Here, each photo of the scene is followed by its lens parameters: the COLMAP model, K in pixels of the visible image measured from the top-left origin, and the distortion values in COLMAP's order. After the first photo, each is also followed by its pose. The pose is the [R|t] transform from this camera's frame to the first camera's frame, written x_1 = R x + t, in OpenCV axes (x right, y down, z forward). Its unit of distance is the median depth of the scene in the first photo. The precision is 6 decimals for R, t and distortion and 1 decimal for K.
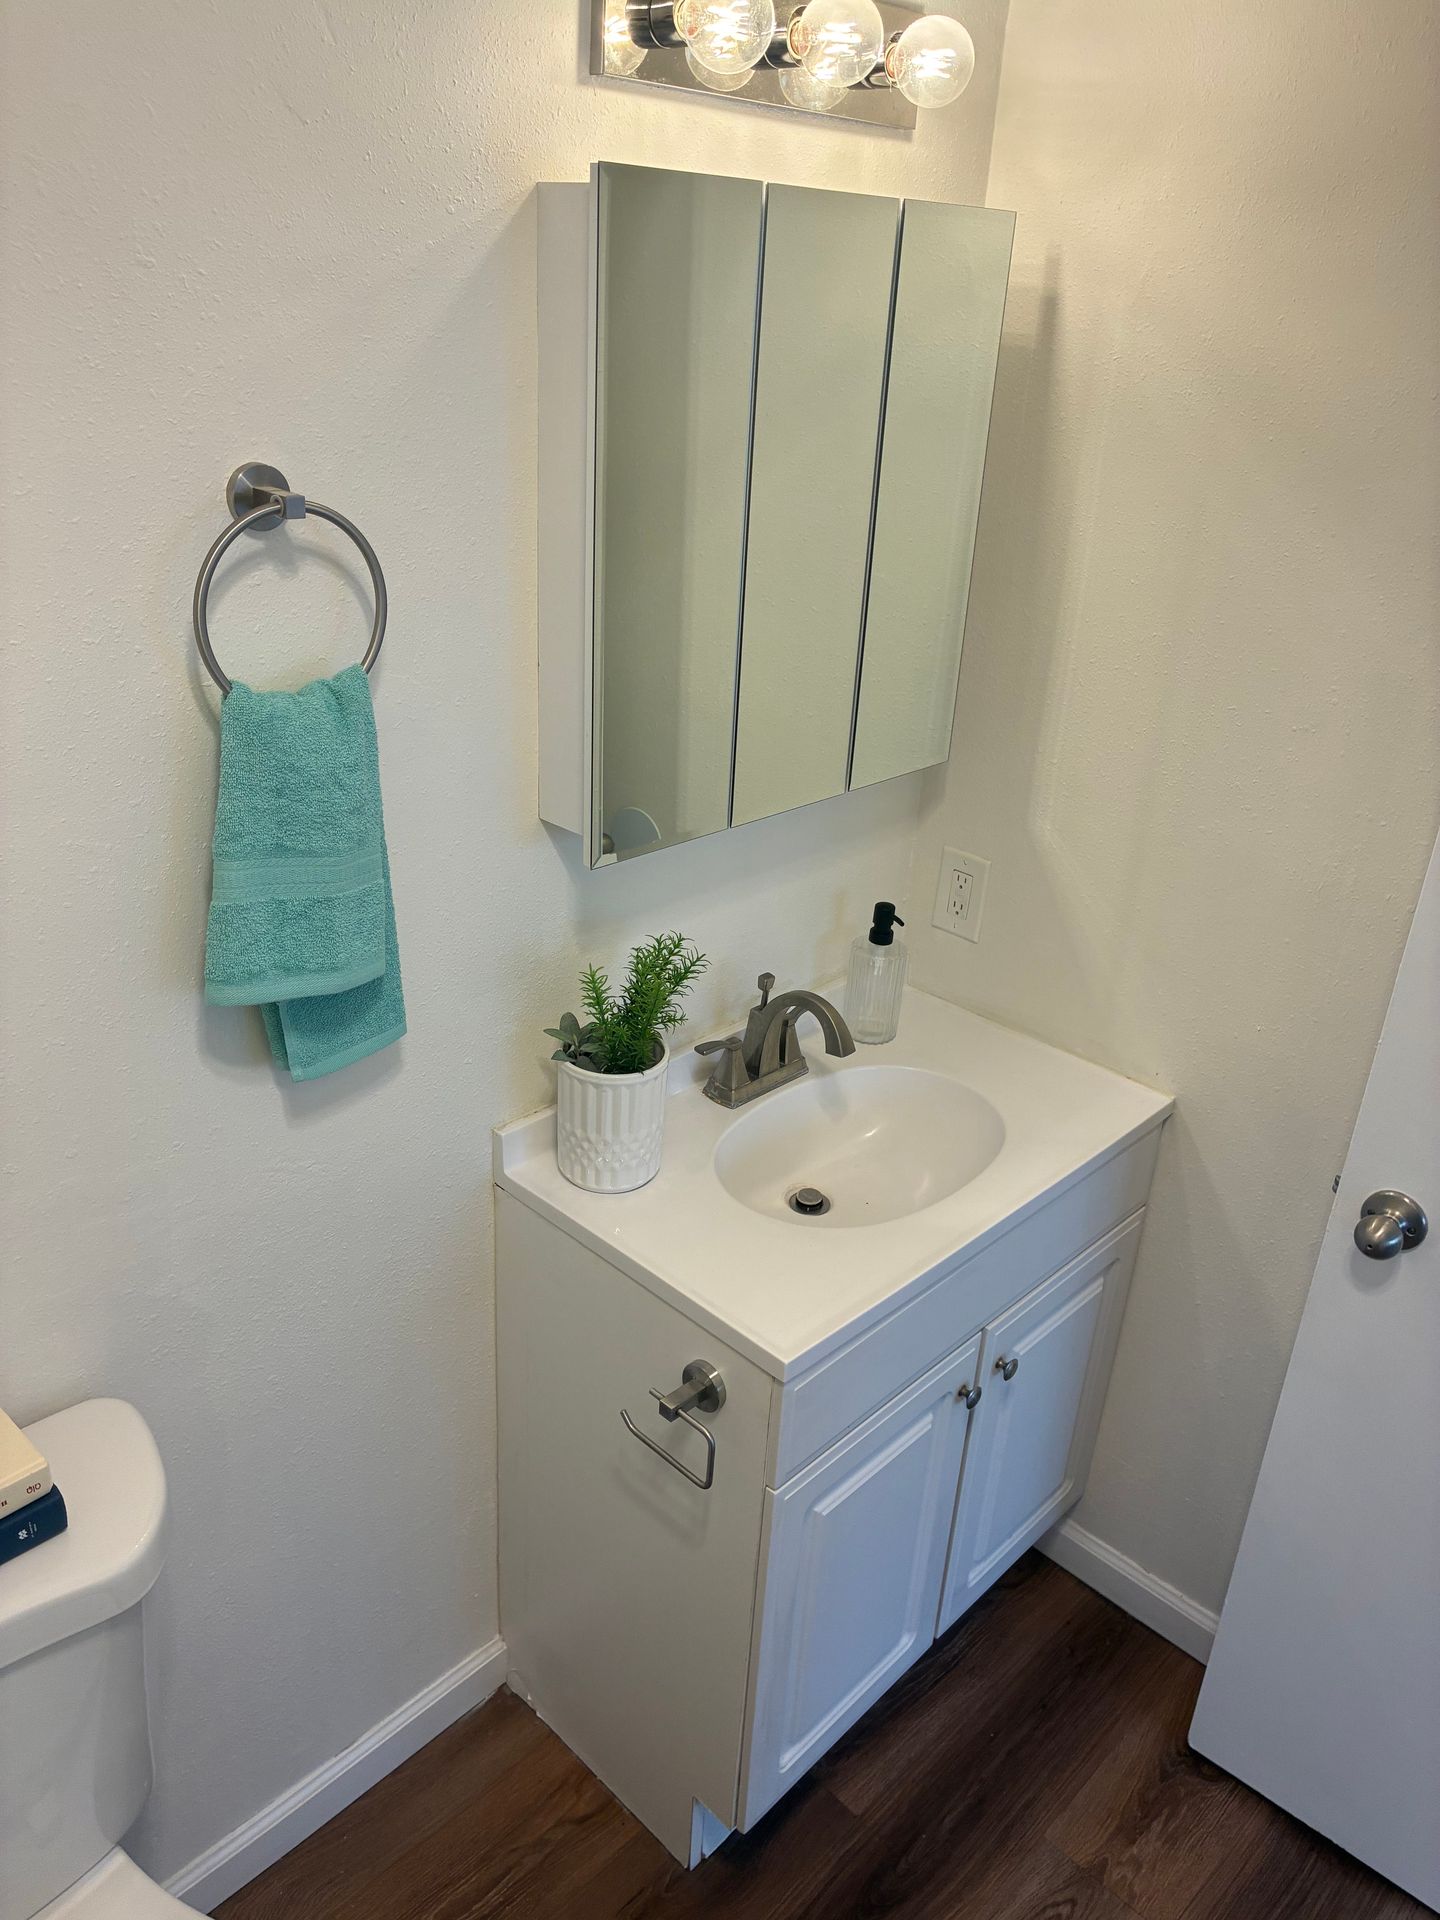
lens RADIAL K [[1446.4, 0, 708.9], [0, 1446.4, 964.9], [0, 0, 1]] dist [0.036717, -0.054560]
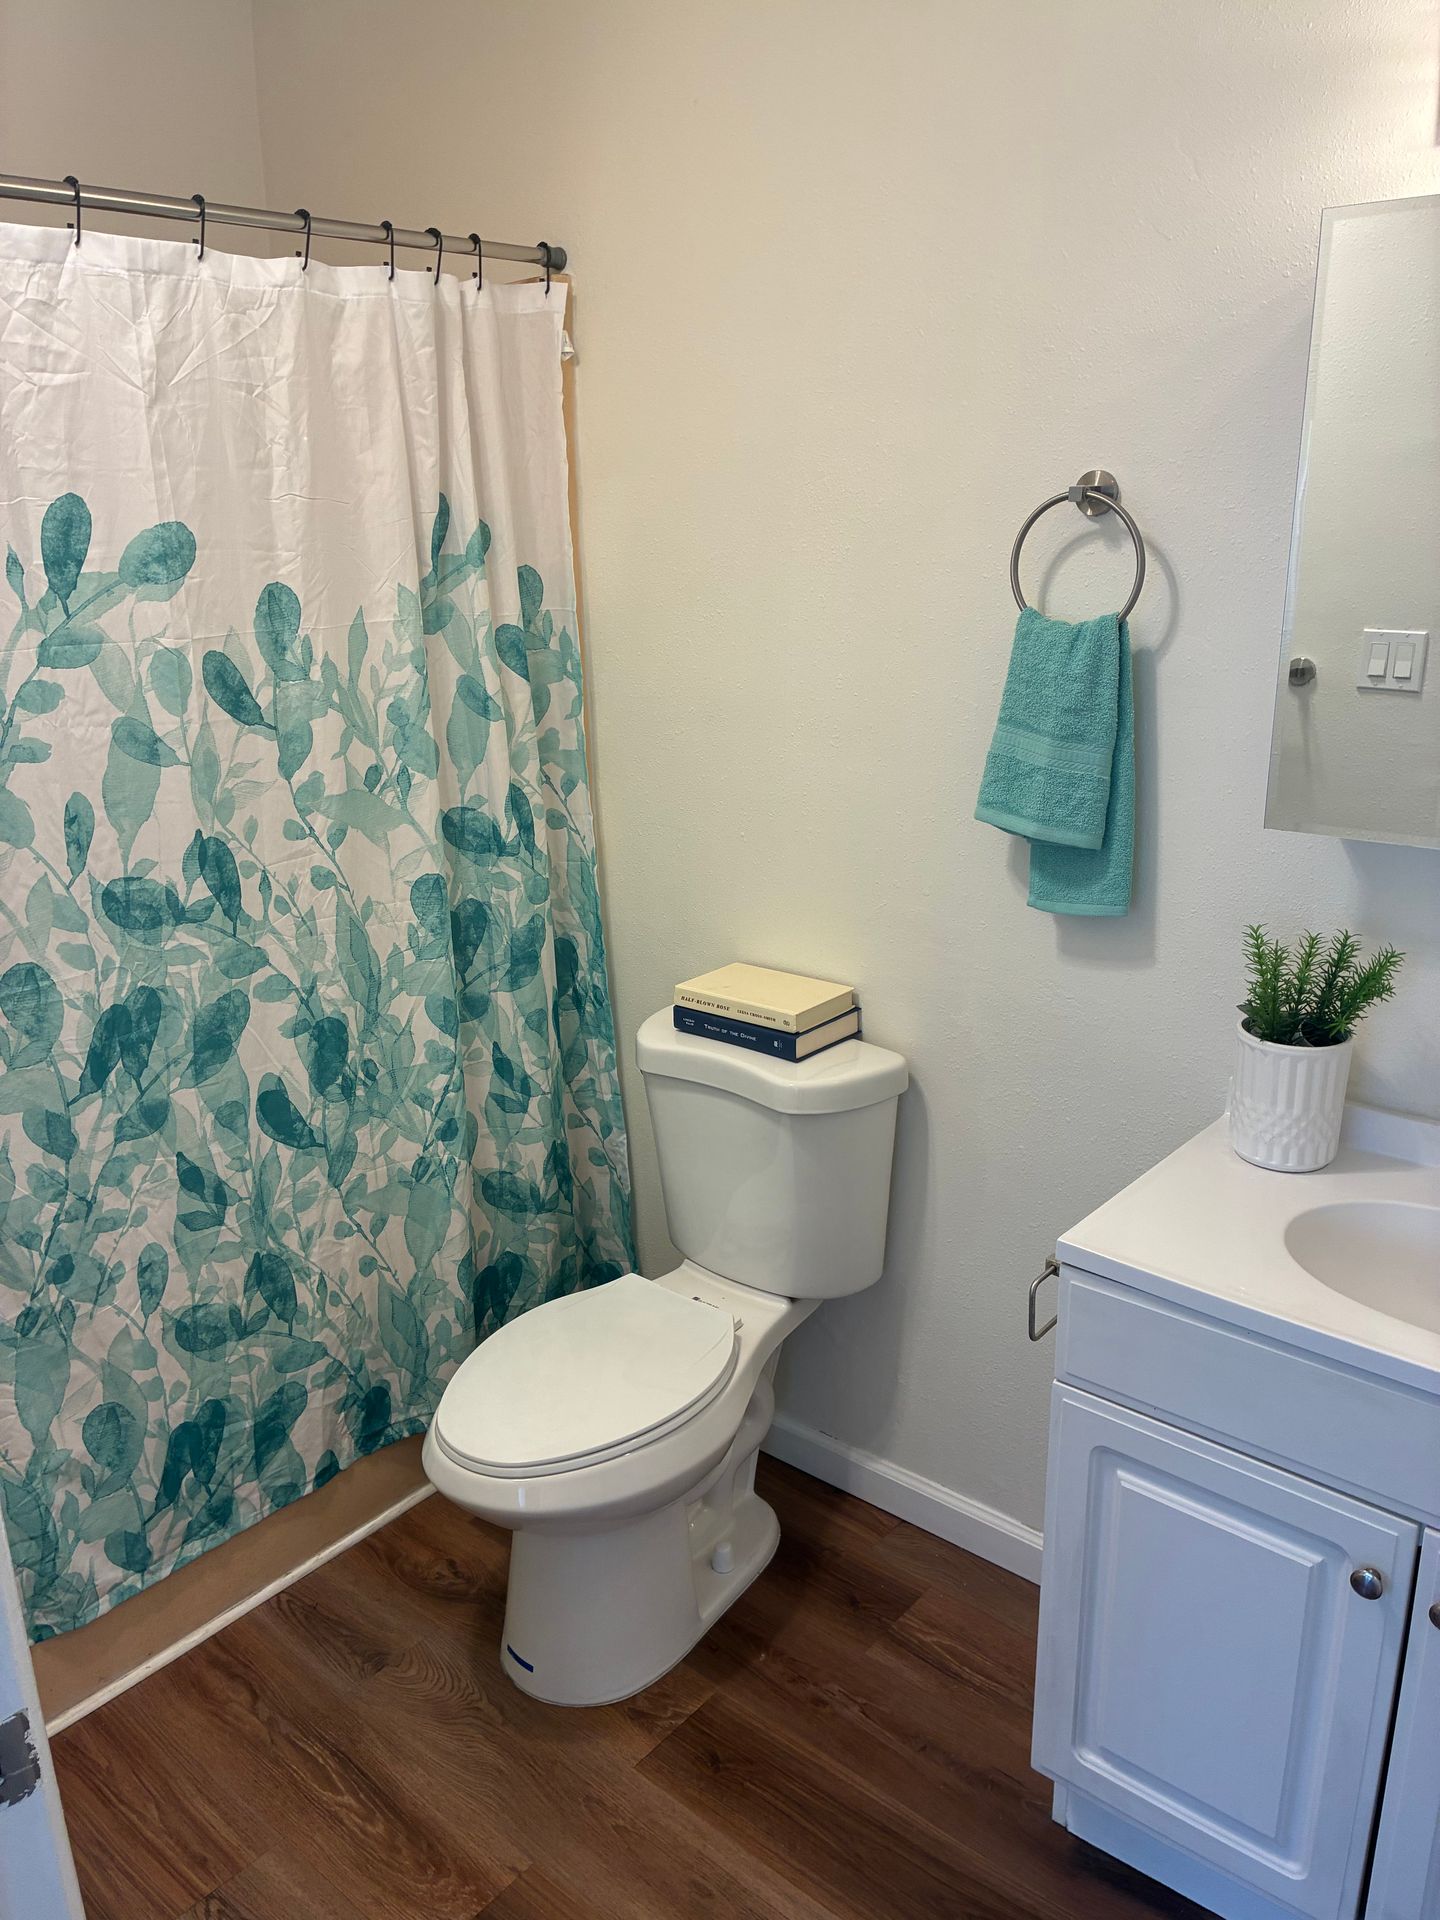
lens RADIAL K [[1446.4, 0, 708.9], [0, 1446.4, 964.9], [0, 0, 1]] dist [0.036717, -0.054560]
pose [[0.057004, 0.248517, -0.966949, 1.170179], [-0.407022, 0.890165, 0.204788, -0.033033], [0.911638, 0.381896, 0.151895, 0.568545]]
